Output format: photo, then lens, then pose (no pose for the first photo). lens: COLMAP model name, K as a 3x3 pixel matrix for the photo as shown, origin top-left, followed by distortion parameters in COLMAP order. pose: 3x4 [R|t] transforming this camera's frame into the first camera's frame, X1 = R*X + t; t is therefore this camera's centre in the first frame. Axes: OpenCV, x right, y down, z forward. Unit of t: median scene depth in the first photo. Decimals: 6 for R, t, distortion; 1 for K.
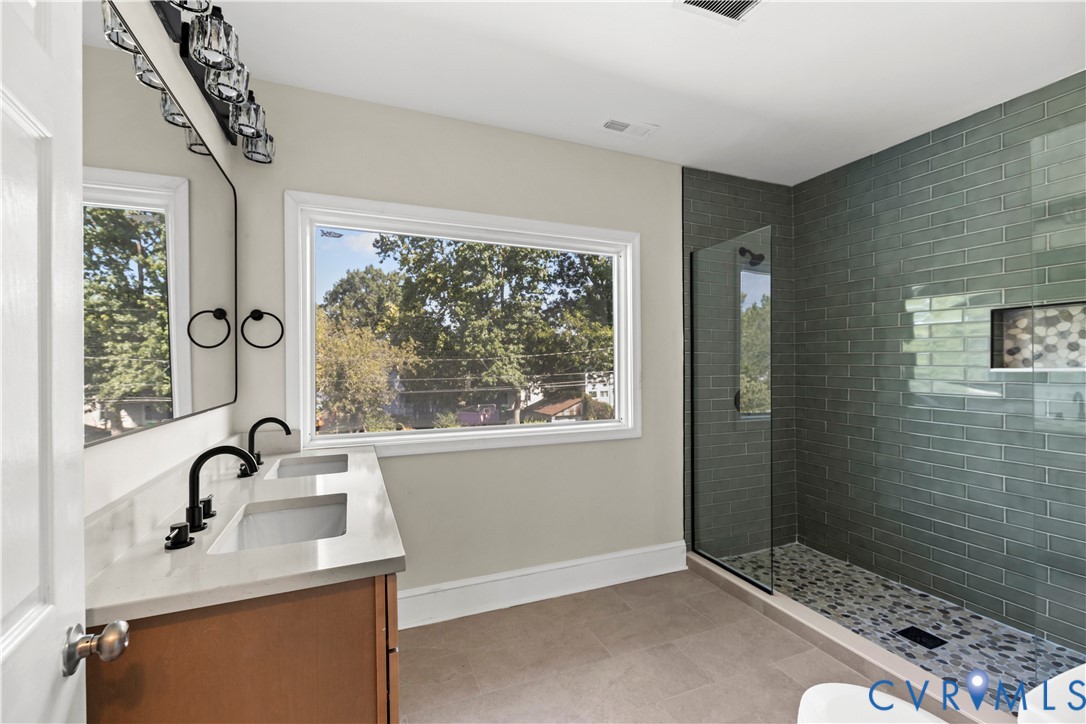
lens RADIAL K [[462.8, 0, 542.9], [0, 462.8, 368.2], [0, 0, 1]] dist [0.003364, -0.000051]
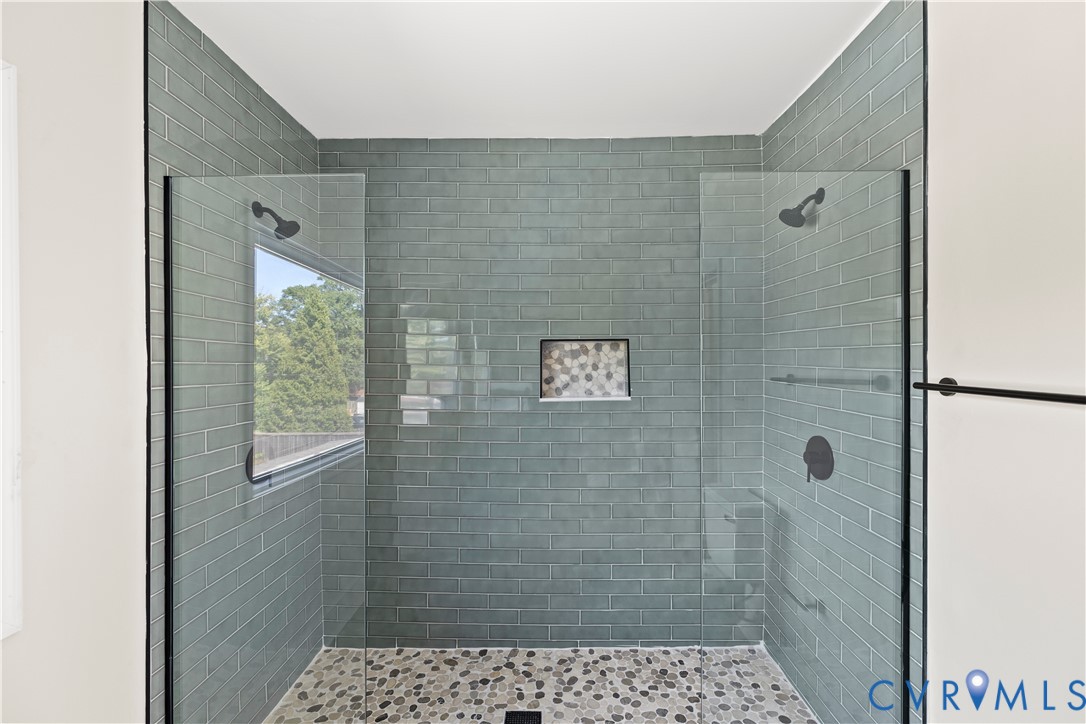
lens RADIAL K [[462.8, 0, 544.9], [0, 462.8, 362.9], [0, 0, 1]] dist [0.003364, -0.000051]
pose [[0.397698, 0.000065, 0.917517, 0.052868], [0.006722, 0.999973, -0.002985, -0.071817], [-0.917492, 0.007355, 0.397686, 0.584472]]
